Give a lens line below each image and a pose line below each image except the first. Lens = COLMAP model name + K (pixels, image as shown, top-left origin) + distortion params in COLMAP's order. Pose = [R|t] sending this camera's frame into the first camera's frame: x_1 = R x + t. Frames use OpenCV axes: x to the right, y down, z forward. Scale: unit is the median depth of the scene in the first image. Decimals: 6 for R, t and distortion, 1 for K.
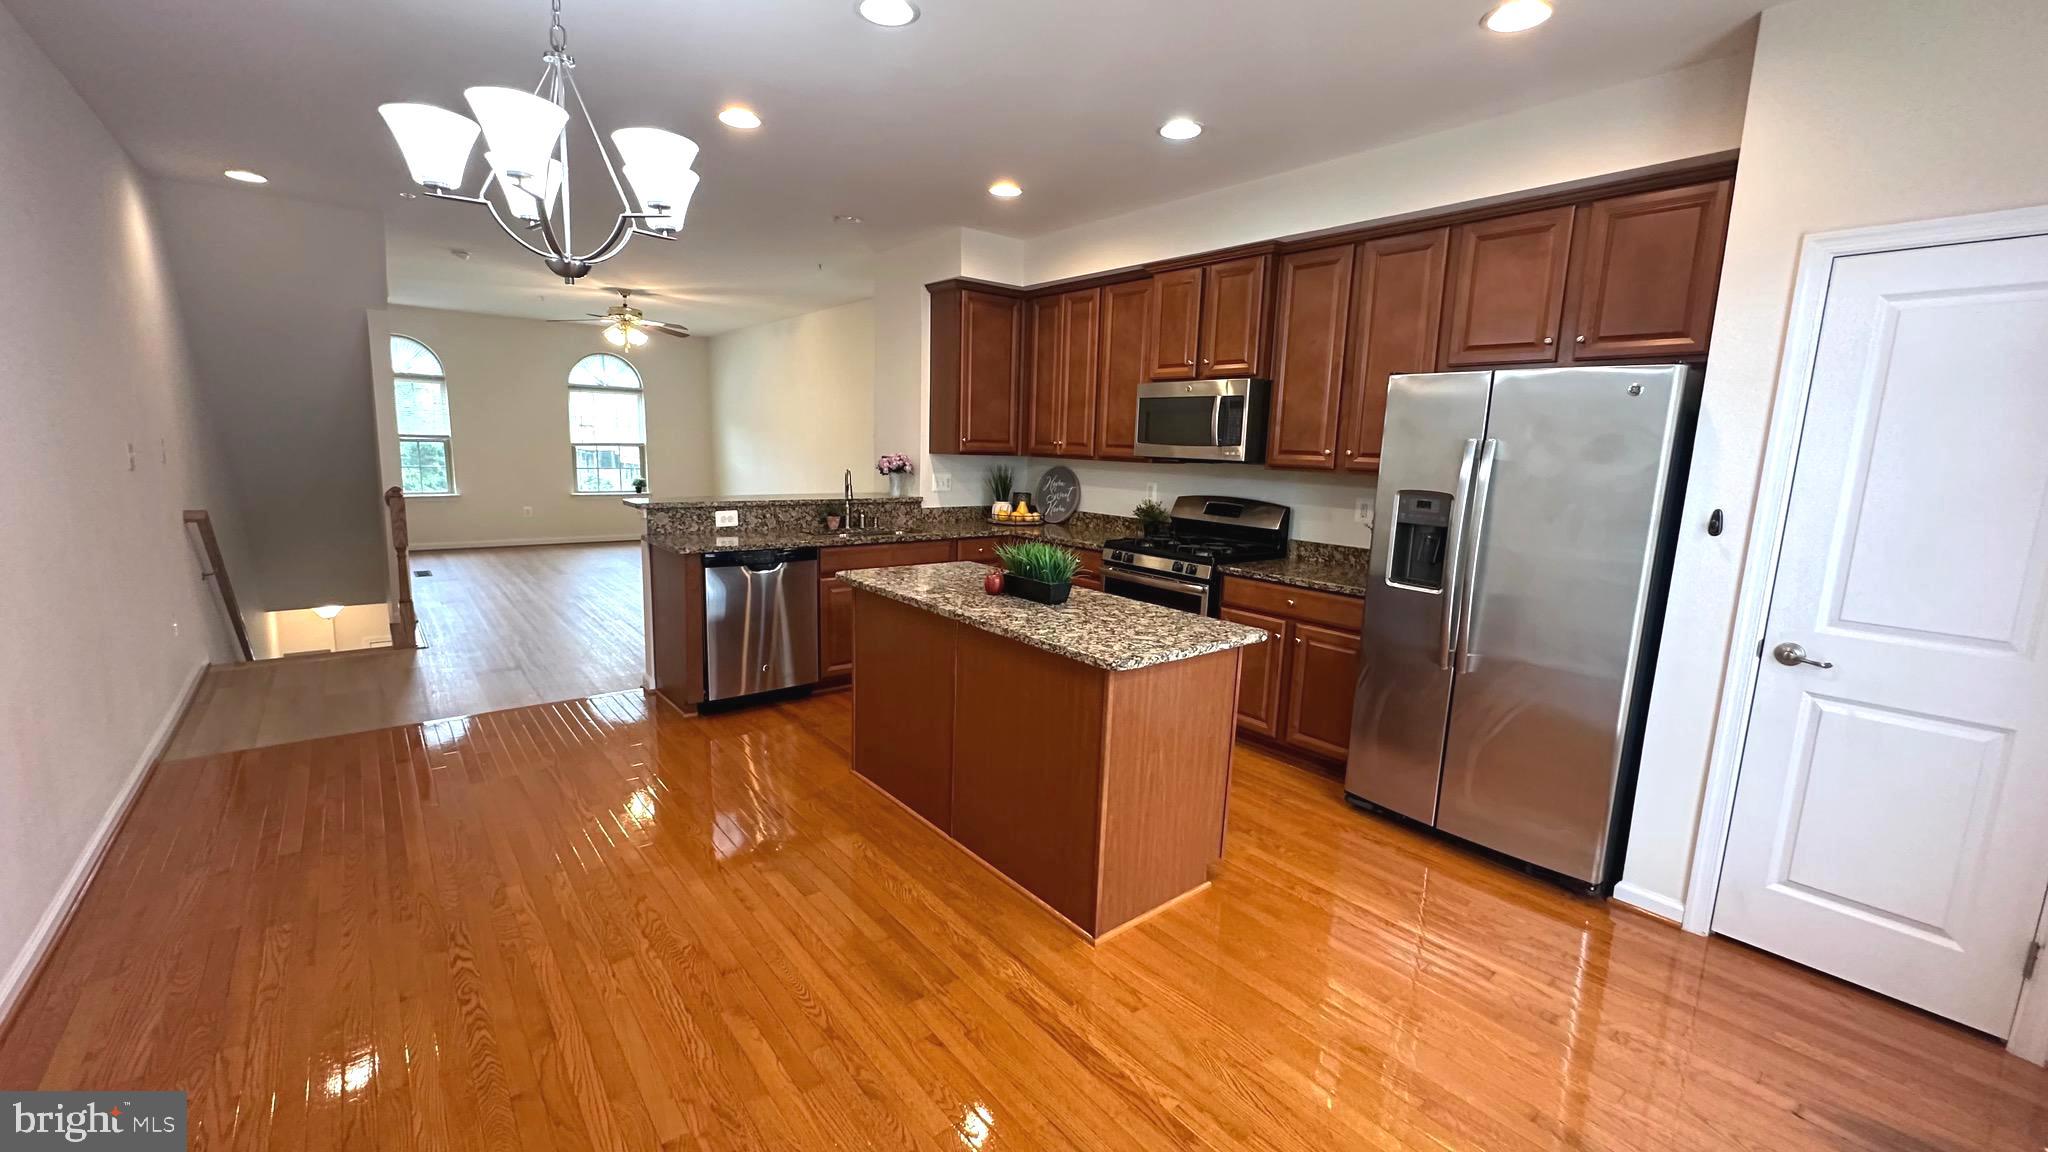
lens RADIAL K [[814.8, 0, 1027.7], [0, 814.8, 572.0], [0, 0, 1]] dist [-0.003457, 0.000223]
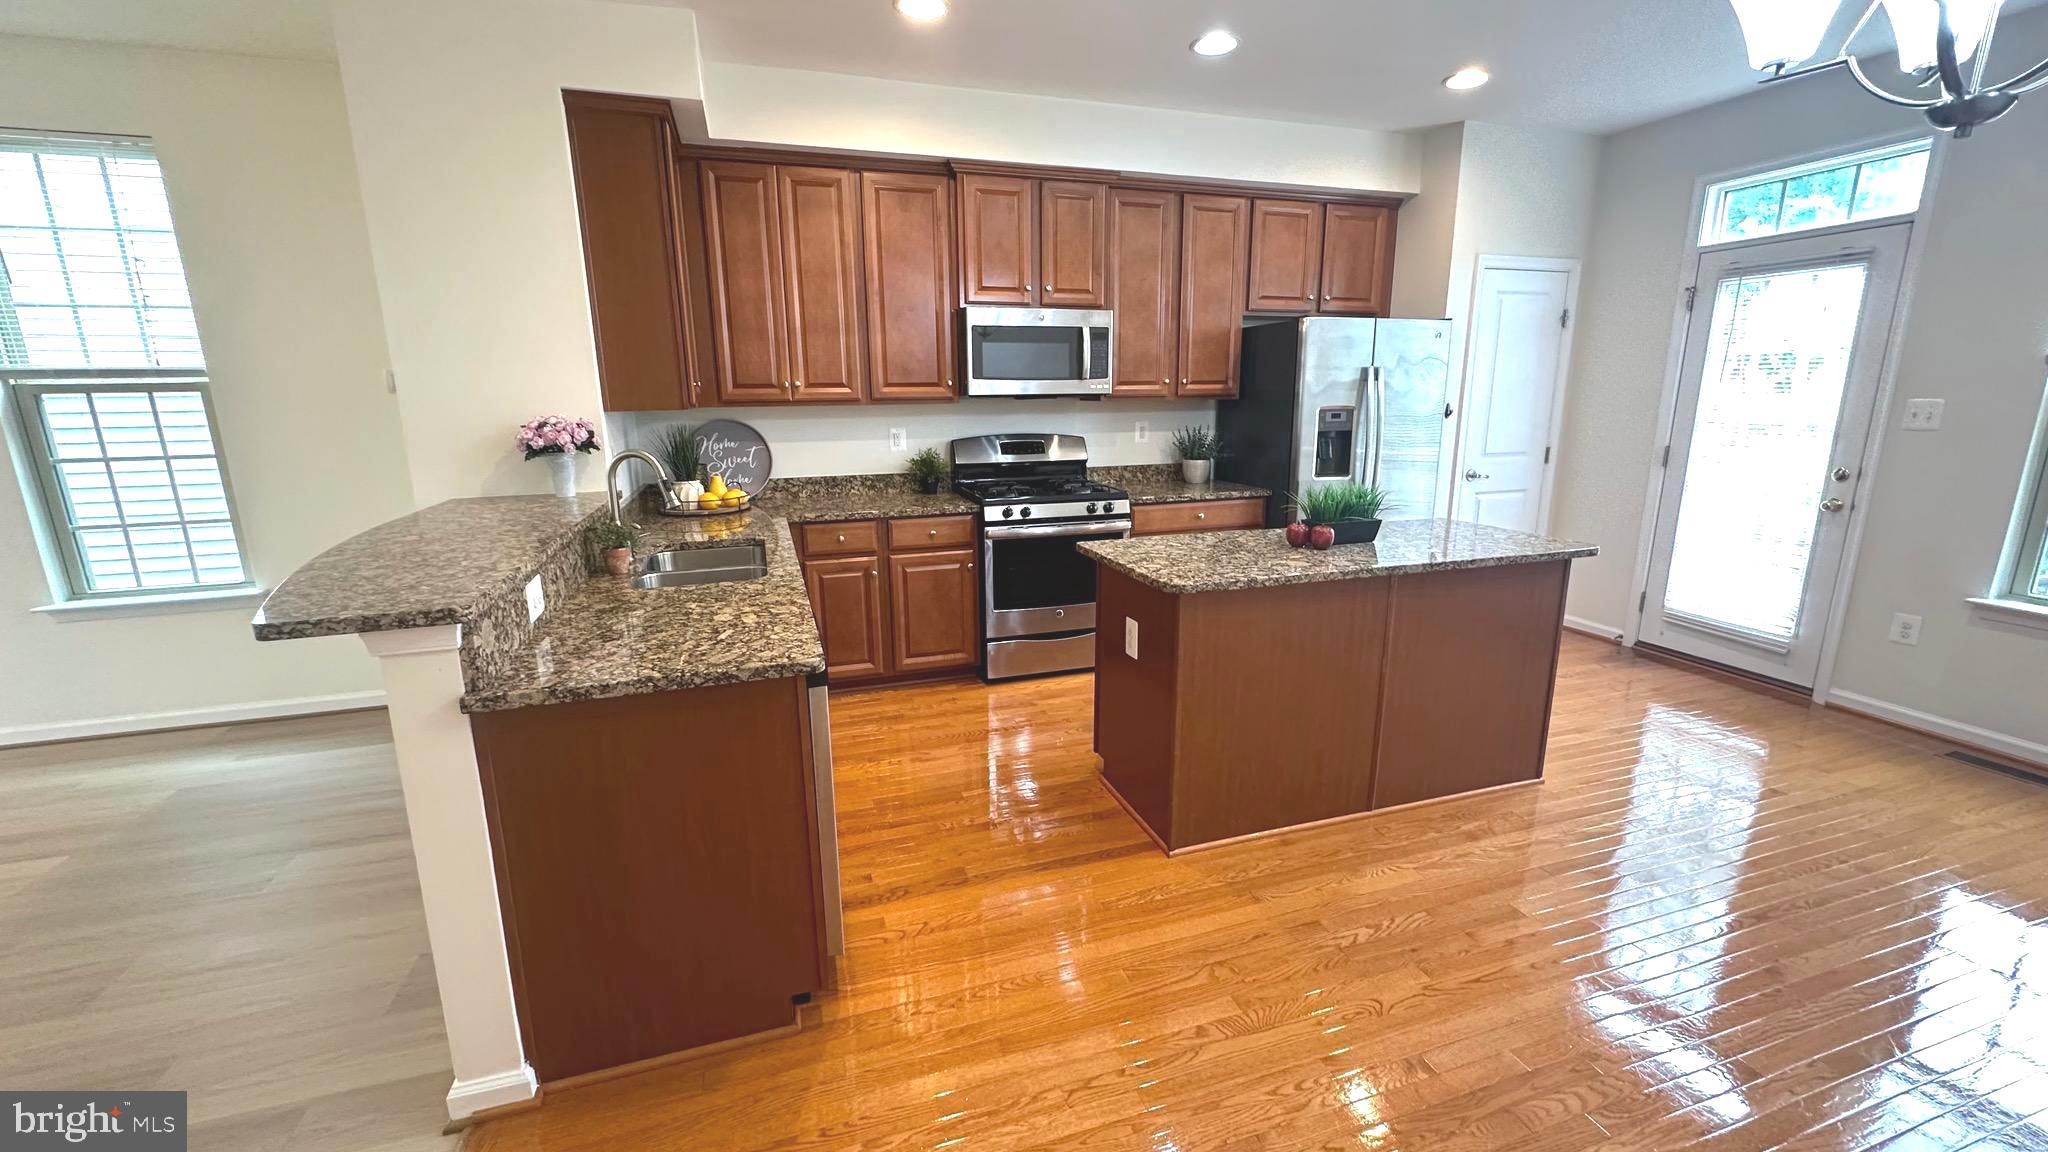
lens RADIAL K [[814.8, 0, 1021.1], [0, 814.8, 572.3], [0, 0, 1]] dist [-0.003457, 0.000223]
pose [[0.367157, -0.240203, 0.898609, -0.748067], [0.169174, 0.967213, 0.189419, -0.132623], [-0.914645, 0.082475, 0.395755, 0.724263]]
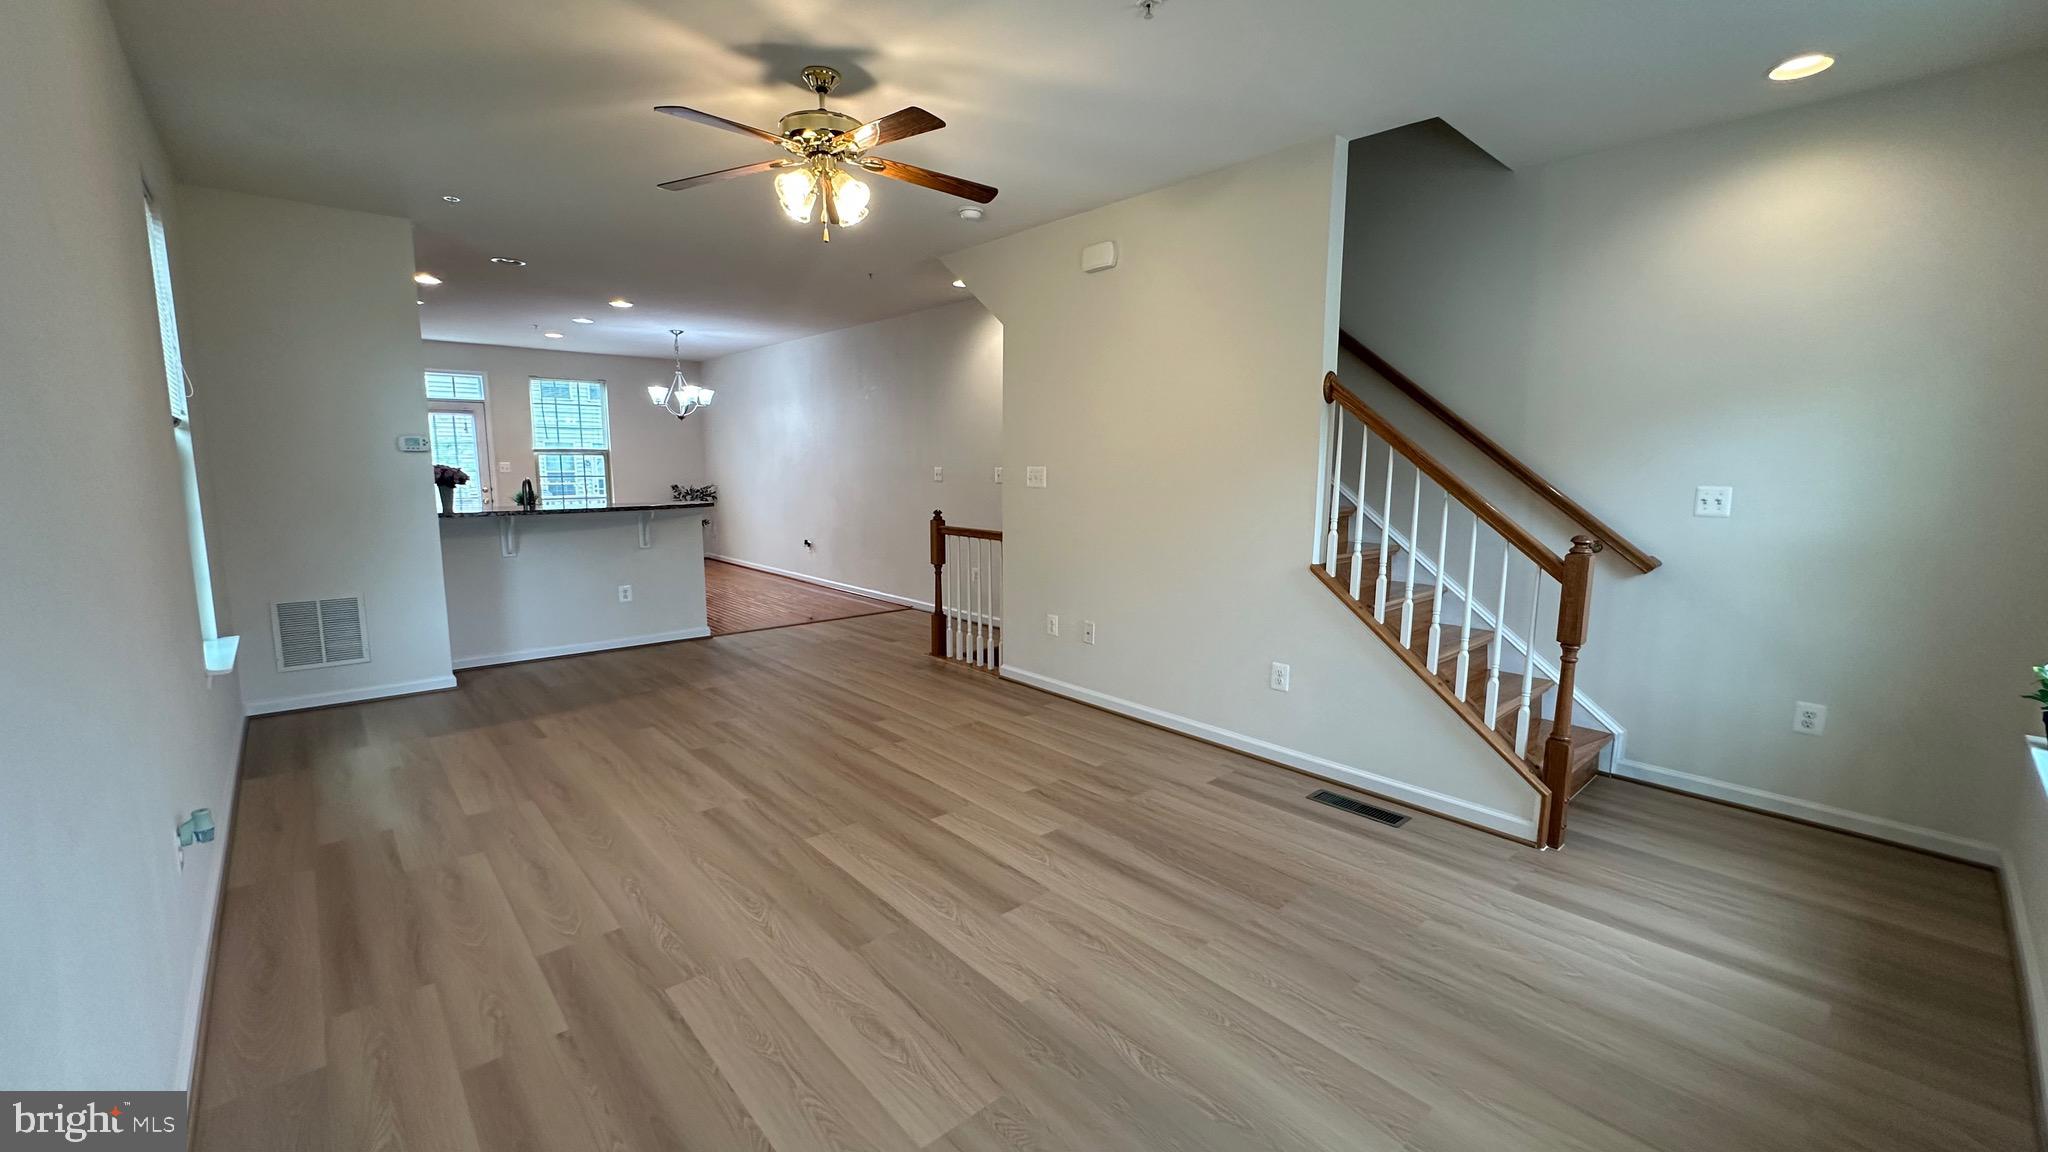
lens RADIAL K [[814.8, 0, 1011.8], [0, 814.8, 590.0], [0, 0, 1]] dist [-0.003457, 0.000223]
pose [[-0.998783, -0.034664, -0.035091, -1.097437], [-0.043812, 0.950288, 0.308275, -0.451322], [0.022660, 0.309437, -0.950650, 2.691400]]
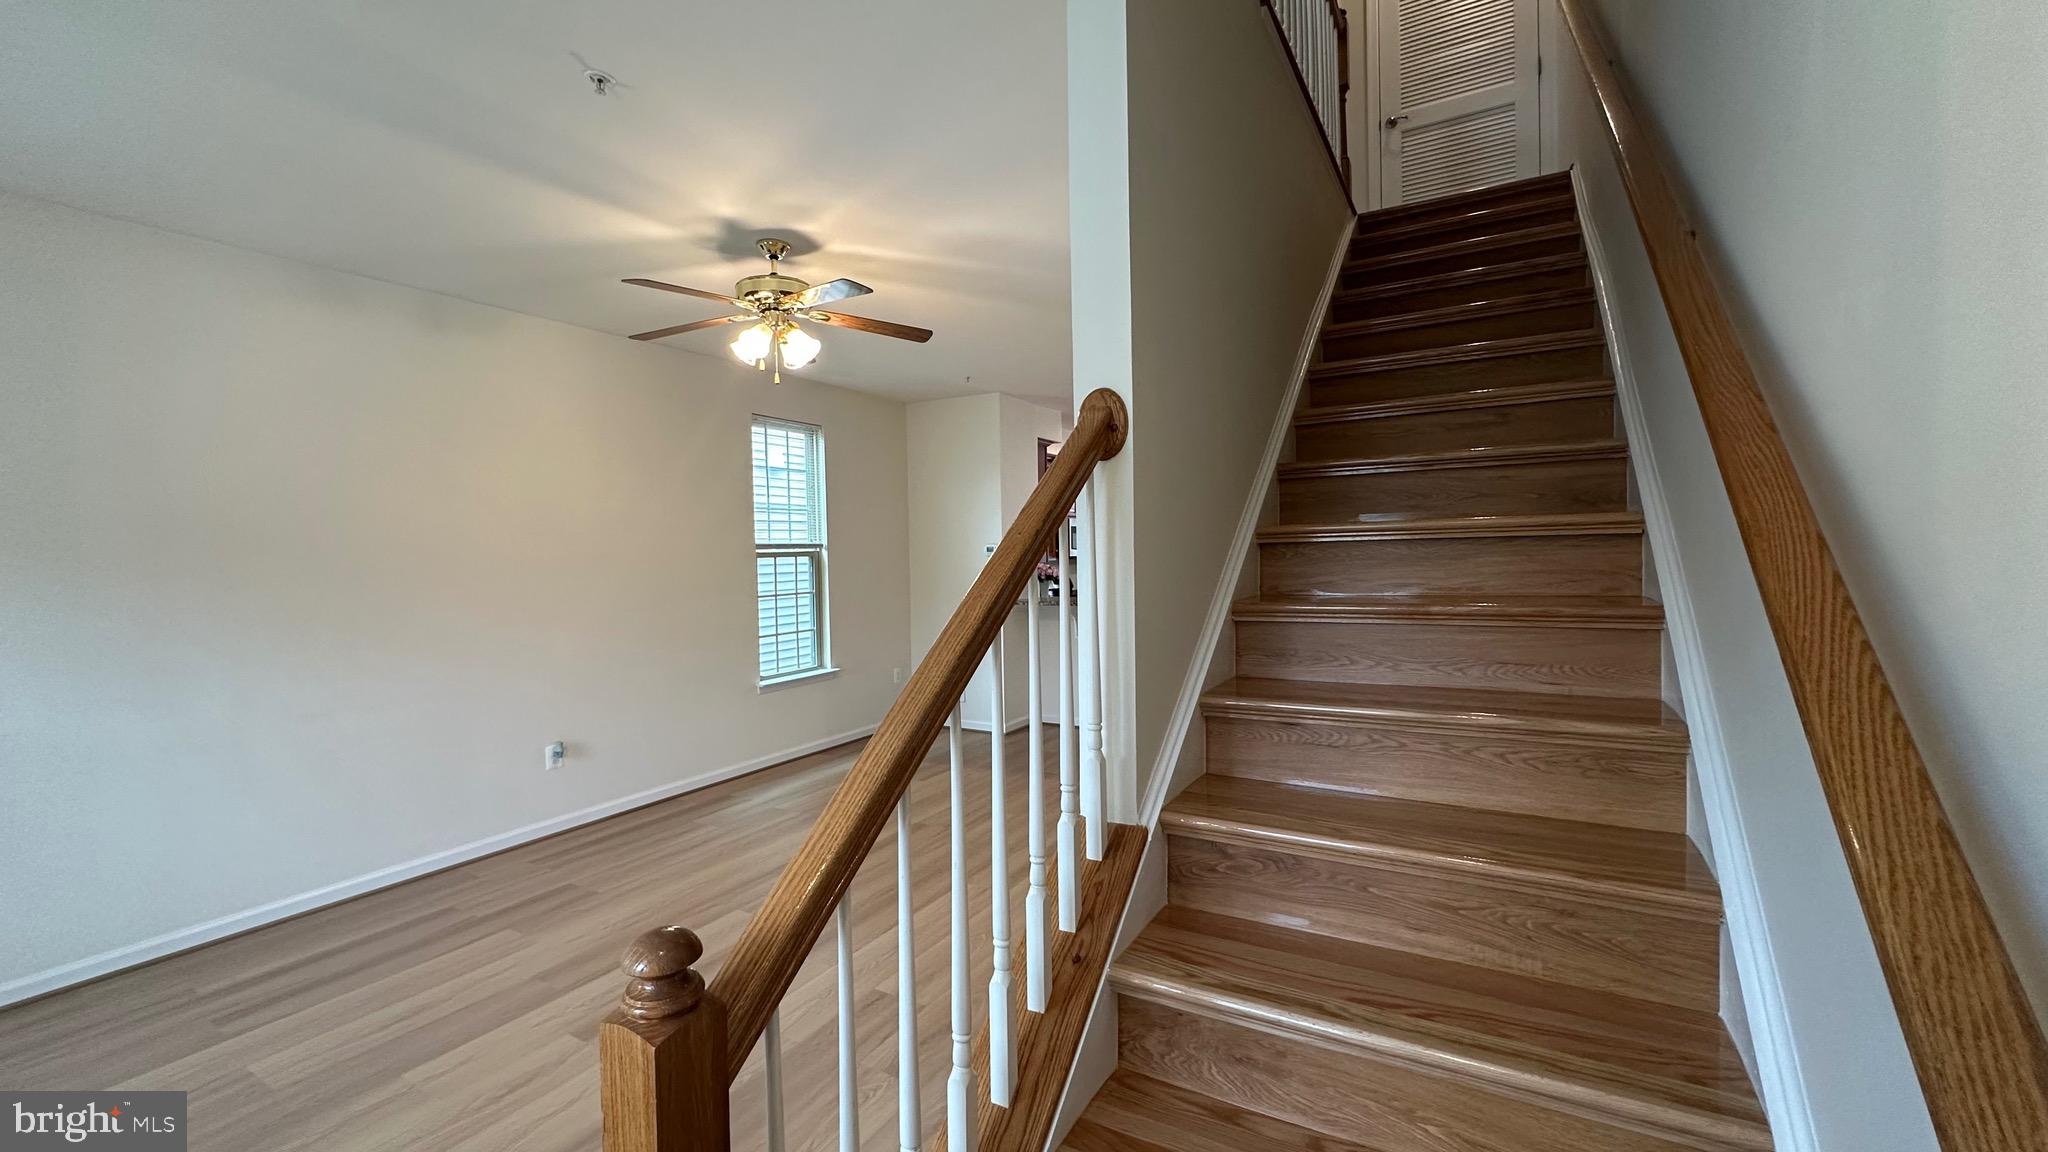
lens RADIAL K [[814.8, 0, 1018.1], [0, 814.8, 578.0], [0, 0, 1]] dist [-0.003457, 0.000223]
pose [[-0.344325, -0.059570, 0.936959, -1.805757], [0.152190, 0.981244, 0.118315, -0.382786], [-0.926433, 0.183334, -0.328801, 1.987470]]
